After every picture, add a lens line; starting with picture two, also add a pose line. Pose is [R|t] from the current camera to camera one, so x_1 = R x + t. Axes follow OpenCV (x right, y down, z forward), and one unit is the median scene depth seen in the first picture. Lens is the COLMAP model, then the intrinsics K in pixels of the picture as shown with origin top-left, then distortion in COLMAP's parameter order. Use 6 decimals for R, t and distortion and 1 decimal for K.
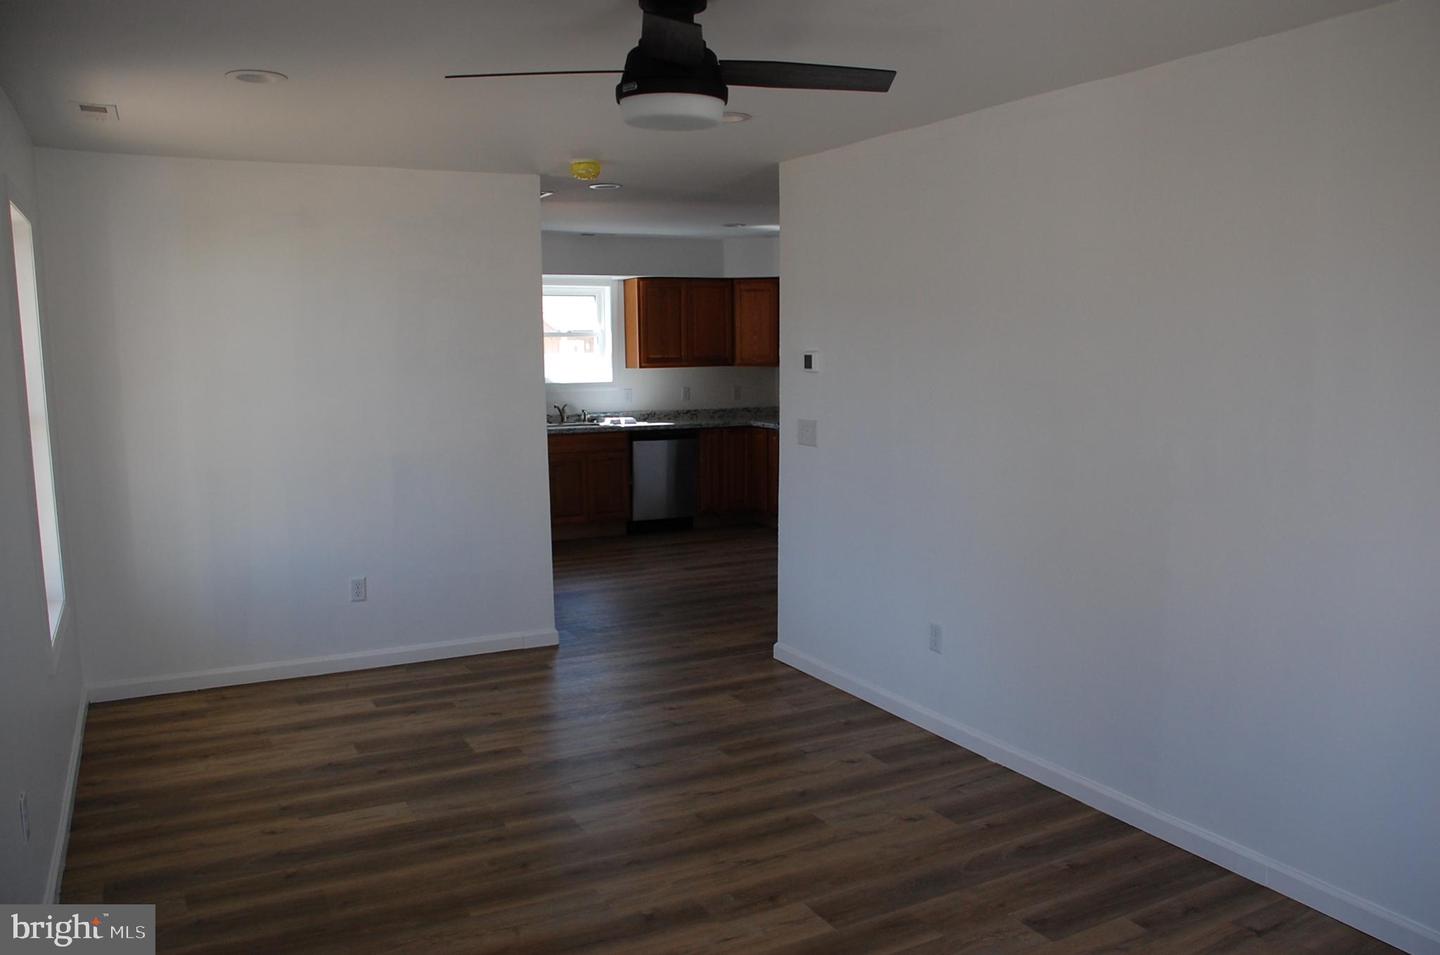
lens RADIAL K [[1115.7, 0, 720.0], [0, 1115.7, 477.5], [0, 0, 1]] dist [-0.139653, 0.002184]
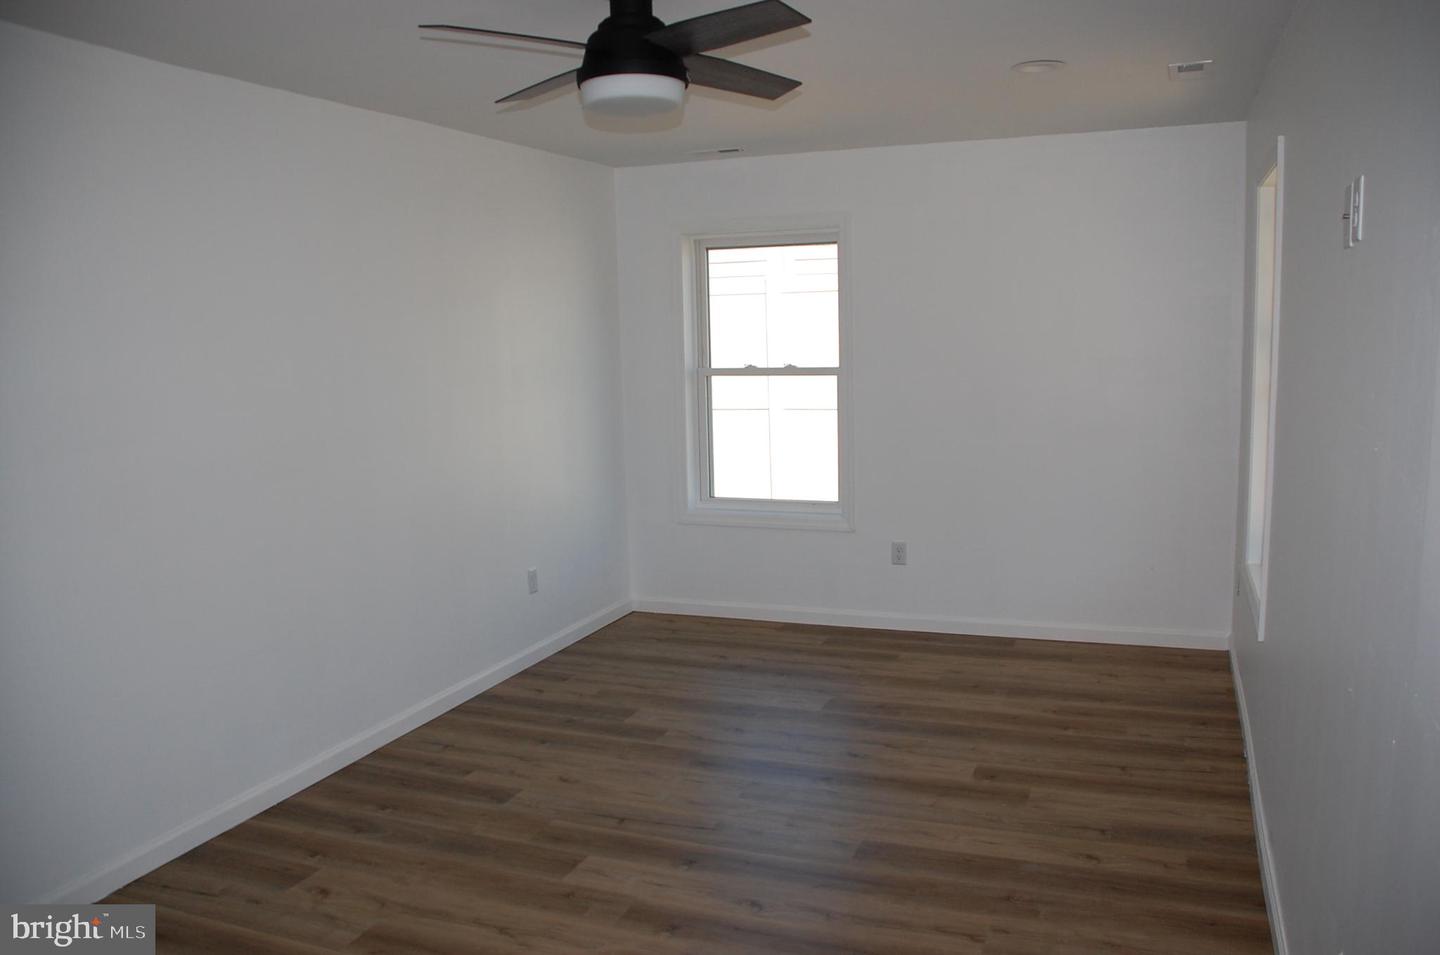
lens RADIAL K [[1115.7, 0, 720.0], [0, 1115.7, 477.5], [0, 0, 1]] dist [-0.139653, 0.002184]
pose [[-0.647347, -0.077656, 0.758229, -0.793169], [0.127086, 0.969873, 0.207833, -0.179523], [-0.751526, 0.230901, -0.617976, 1.465609]]
